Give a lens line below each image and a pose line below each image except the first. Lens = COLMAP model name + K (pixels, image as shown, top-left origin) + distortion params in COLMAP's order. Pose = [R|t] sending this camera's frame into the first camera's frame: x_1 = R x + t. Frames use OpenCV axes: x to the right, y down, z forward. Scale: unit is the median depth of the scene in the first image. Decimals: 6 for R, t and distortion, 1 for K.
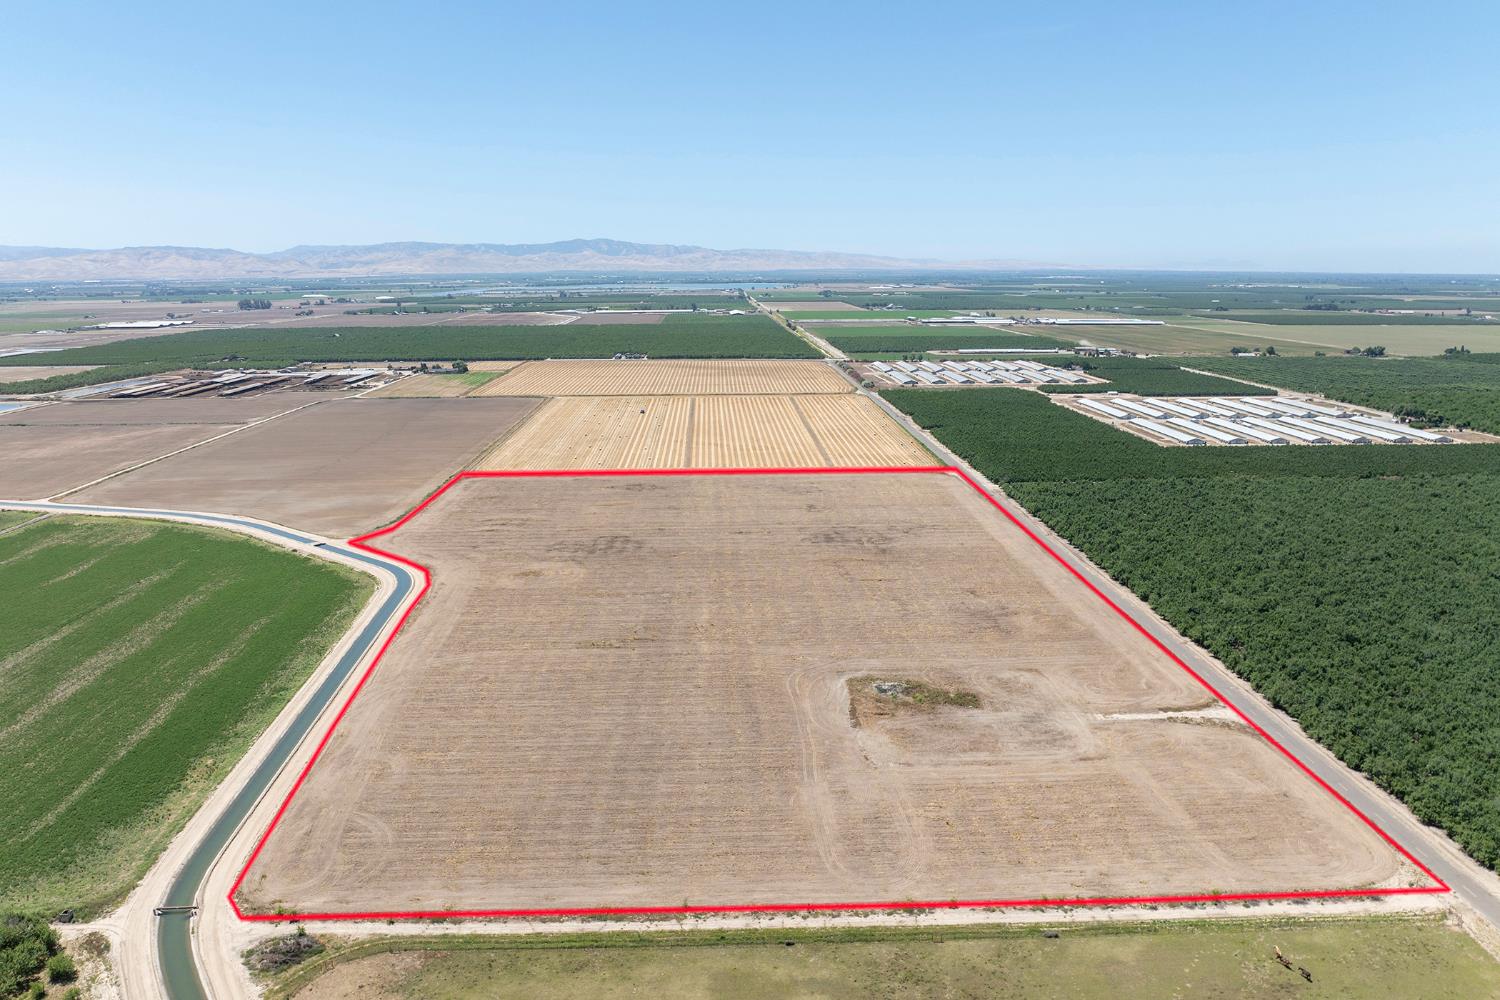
lens RADIAL K [[1053.5, 0, 745.2], [0, 1053.5, 501.0], [0, 0, 1]] dist [-0.036015, 0.000435]
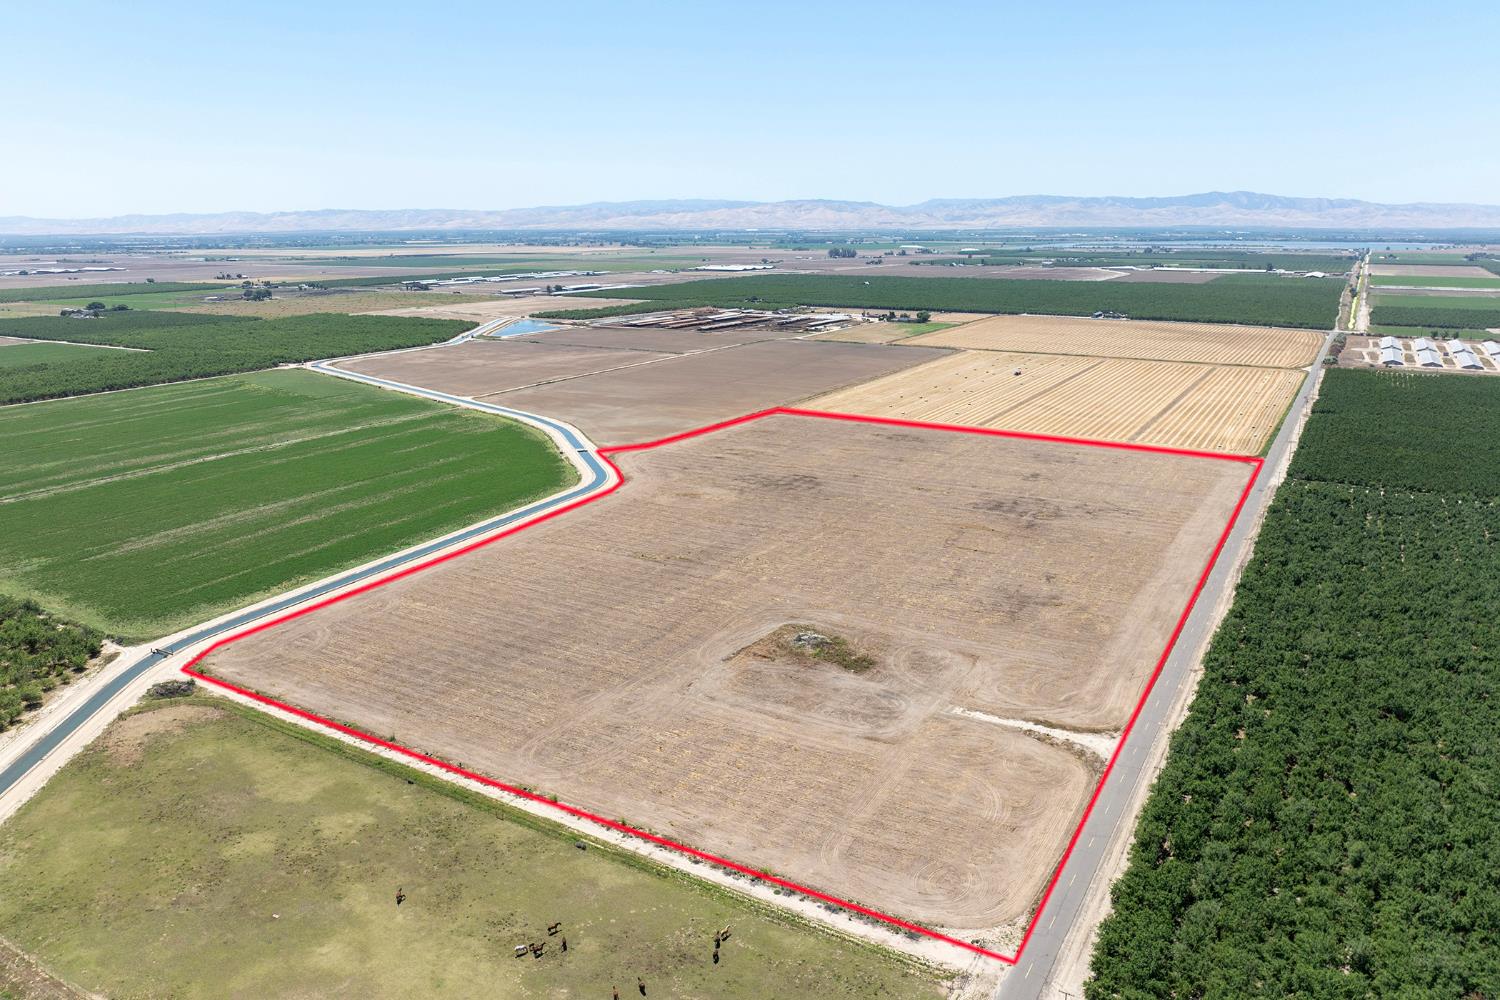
lens RADIAL K [[1052.9, 0, 742.3], [0, 1052.9, 470.5], [0, 0, 1]] dist [-0.036827, -0.003893]
pose [[0.841170, 0.124401, -0.526267, 0.429230], [-0.116523, 0.992015, 0.048248, -0.017680], [0.528067, 0.020738, 0.848949, 0.074179]]
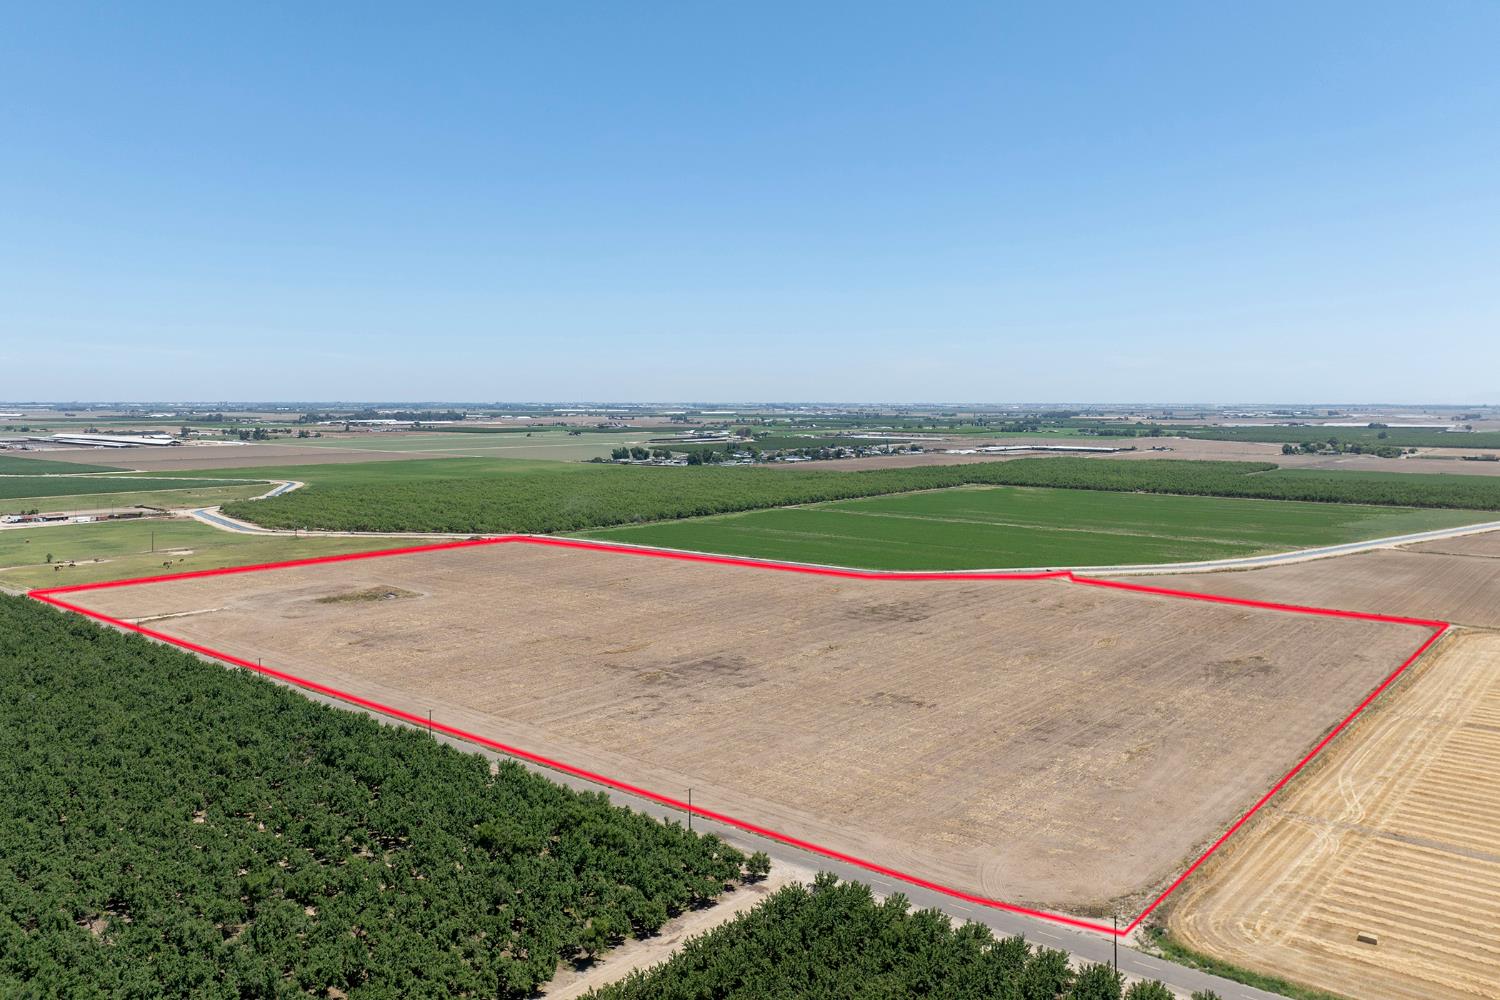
lens RADIAL K [[1129.4, 0, 750.0], [0, 1129.4, 500.0], [0, 0, 1]] dist [-0.039757, -0.000397]
pose [[-0.667663, 0.070353, -0.741132, 0.641581], [-0.157848, 0.959512, 0.233283, -0.253041], [0.727537, 0.272741, -0.629525, 1.591325]]
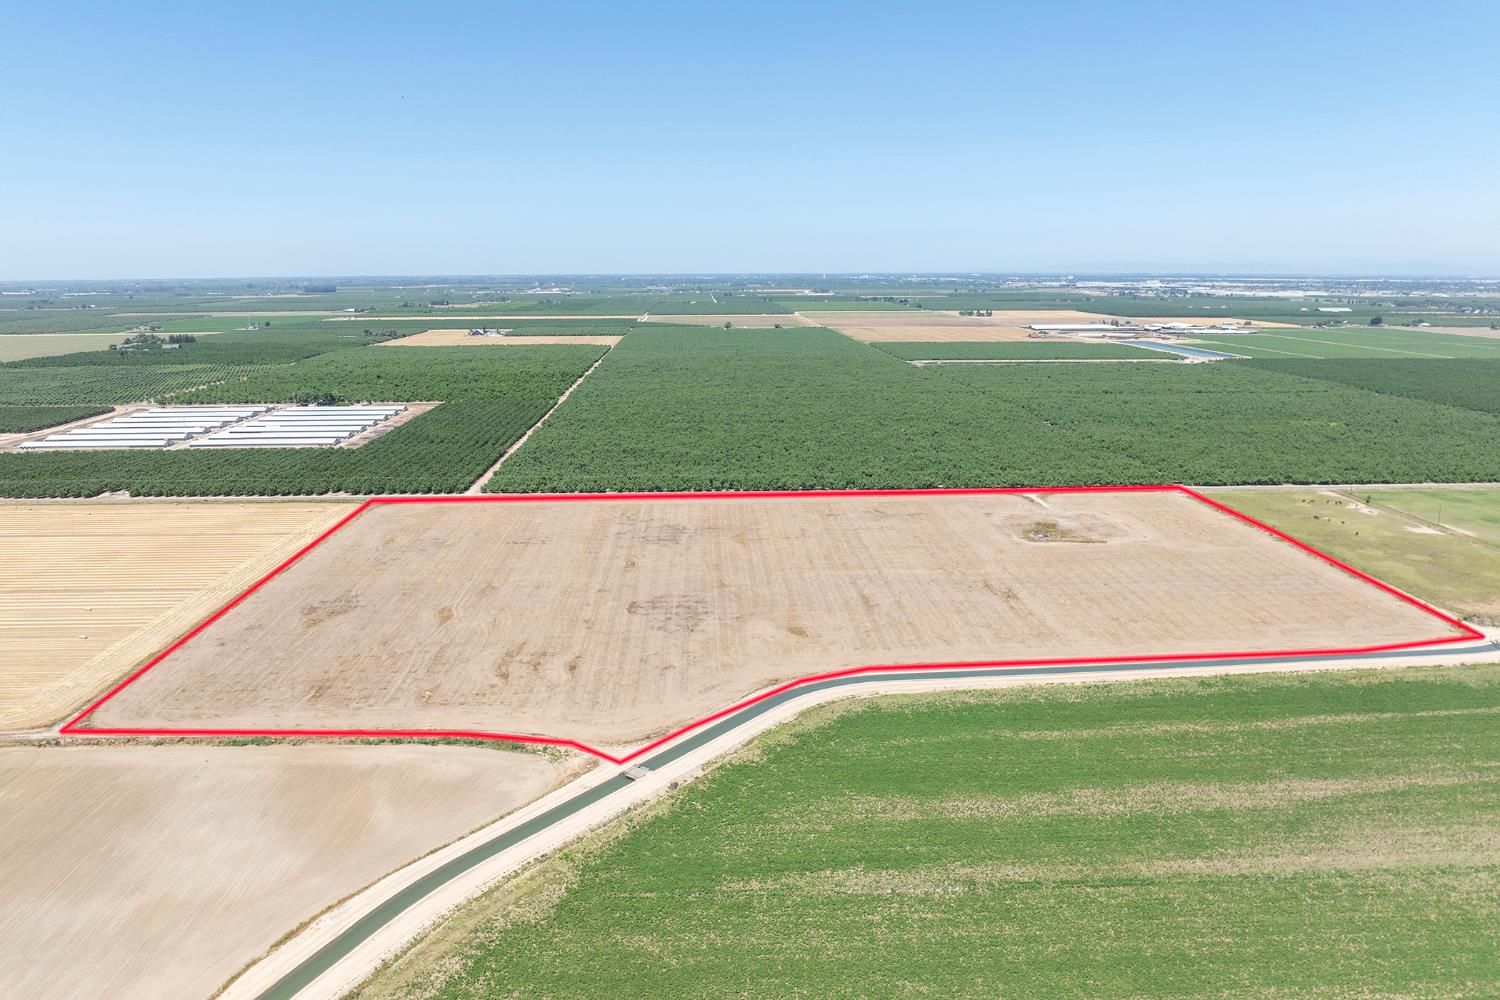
lens RADIAL K [[1053.5, 0, 745.2], [0, 1053.5, 501.0], [0, 0, 1]] dist [-0.036015, 0.000435]
pose [[-0.008107, -0.211323, 0.977383, -1.008332], [0.219396, 0.953223, 0.207920, -0.215907], [-0.975602, 0.216119, 0.038636, 0.981089]]
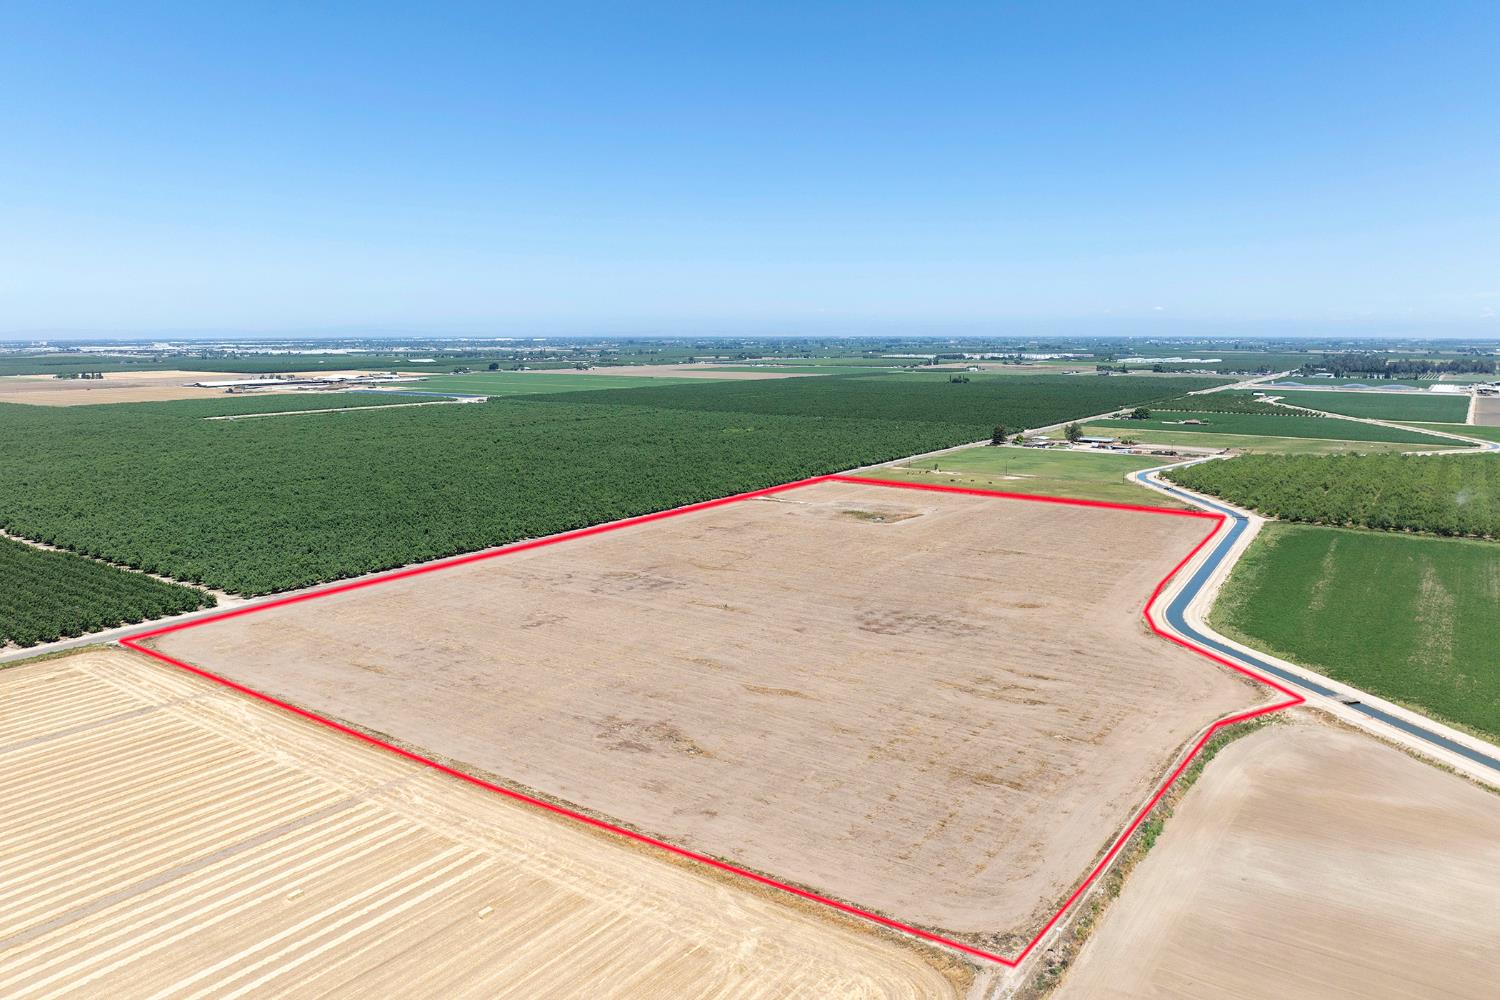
lens RADIAL K [[1052.9, 0, 742.3], [0, 1052.9, 470.5], [0, 0, 1]] dist [-0.036827, -0.003893]
pose [[-0.797498, -0.072624, 0.598935, -0.527081], [0.136374, 0.945336, 0.296212, -0.325531], [-0.587707, 0.317907, -0.744000, 1.742985]]
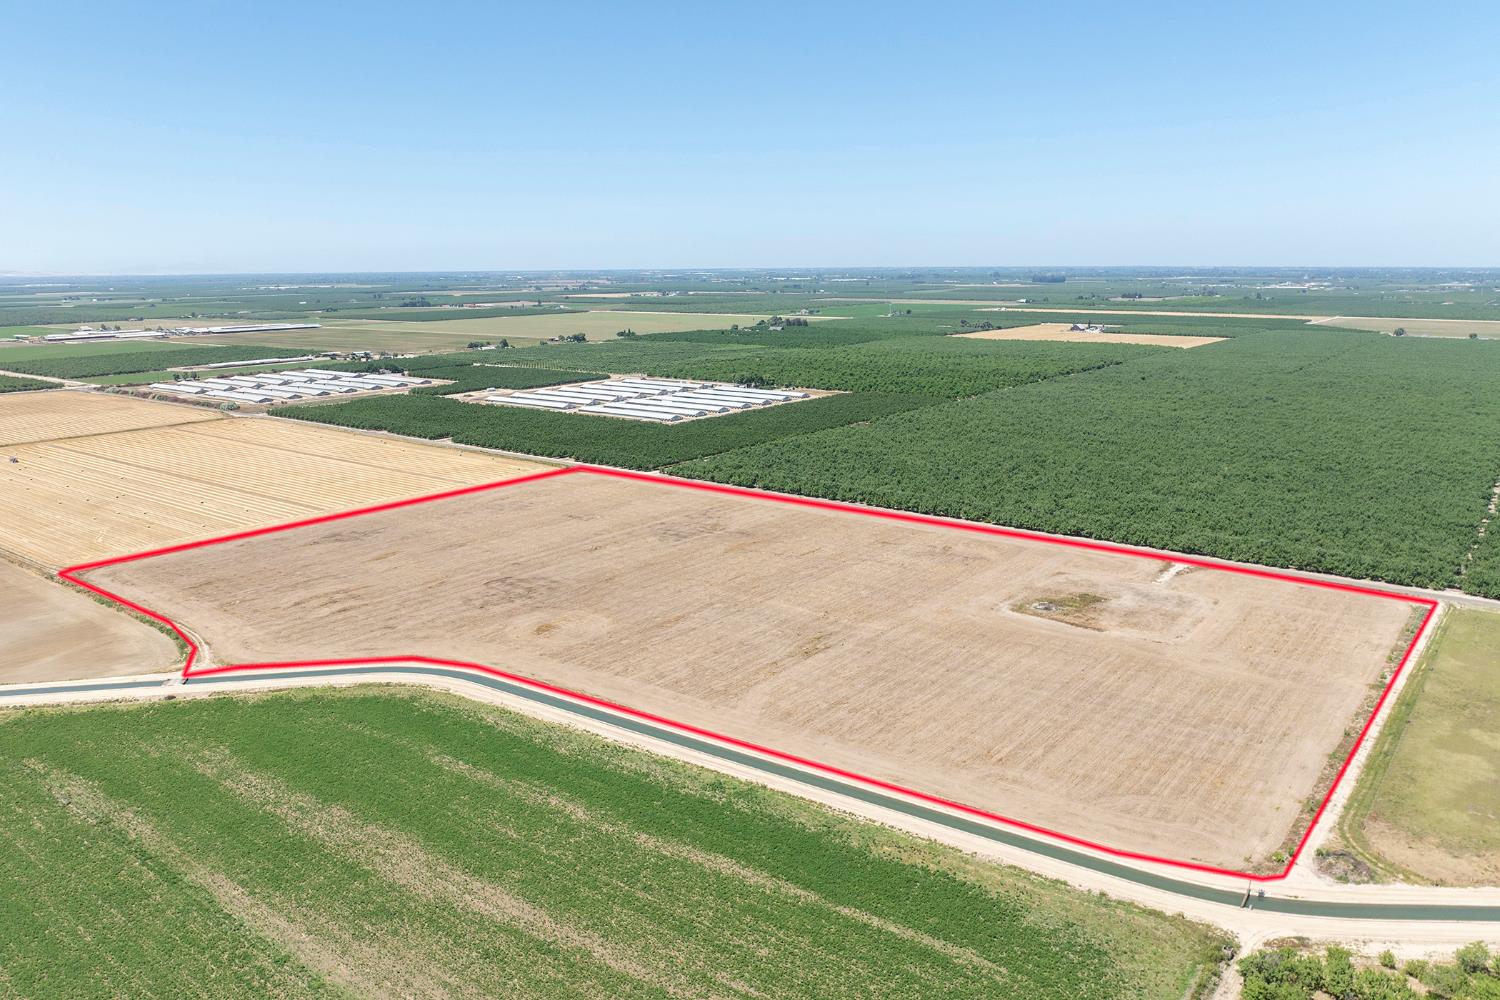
lens RADIAL K [[1102.3, 0, 710.4], [0, 1102.3, 503.0], [0, 0, 1]] dist [-0.037815, -0.002223]
pose [[0.655010, -0.162149, 0.738017, -0.747380], [0.169596, 0.983333, 0.065526, -0.064652], [-0.736341, 0.082245, 0.671593, 0.301935]]
